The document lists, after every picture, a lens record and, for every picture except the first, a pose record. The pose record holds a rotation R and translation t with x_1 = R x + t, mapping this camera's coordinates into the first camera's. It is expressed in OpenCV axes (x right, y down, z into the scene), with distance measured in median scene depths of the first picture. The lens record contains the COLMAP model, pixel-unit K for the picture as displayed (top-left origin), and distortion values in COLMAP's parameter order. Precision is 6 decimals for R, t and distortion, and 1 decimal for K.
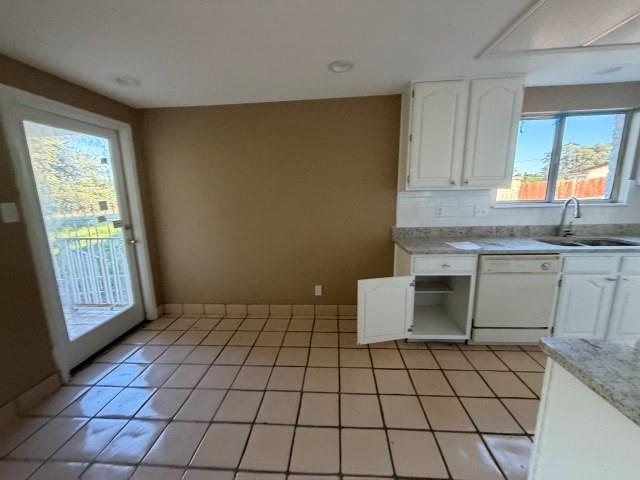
lens RADIAL K [[256.1, 0, 318.7], [0, 256.1, 237.7], [0, 0, 1]] dist [-0.009220, 0.000305]
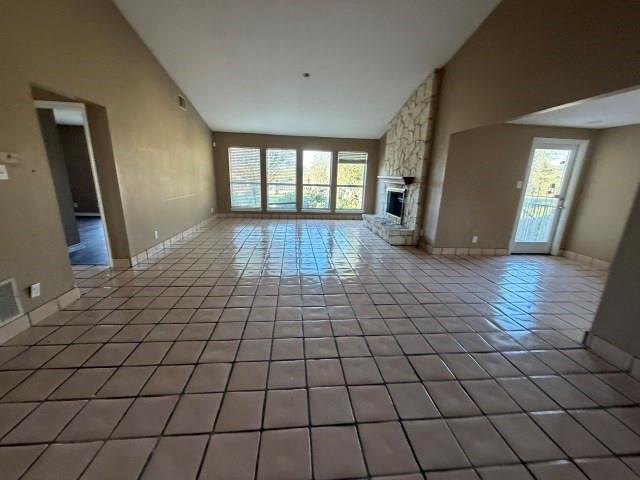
lens RADIAL K [[256.1, 0, 321.0], [0, 256.1, 240.5], [0, 0, 1]] dist [-0.009220, 0.000305]
pose [[0.156088, 0.276064, -0.948380, 0.783326], [-0.211902, 0.947153, 0.240831, 0.166307], [0.964746, 0.163373, 0.206338, -0.984184]]
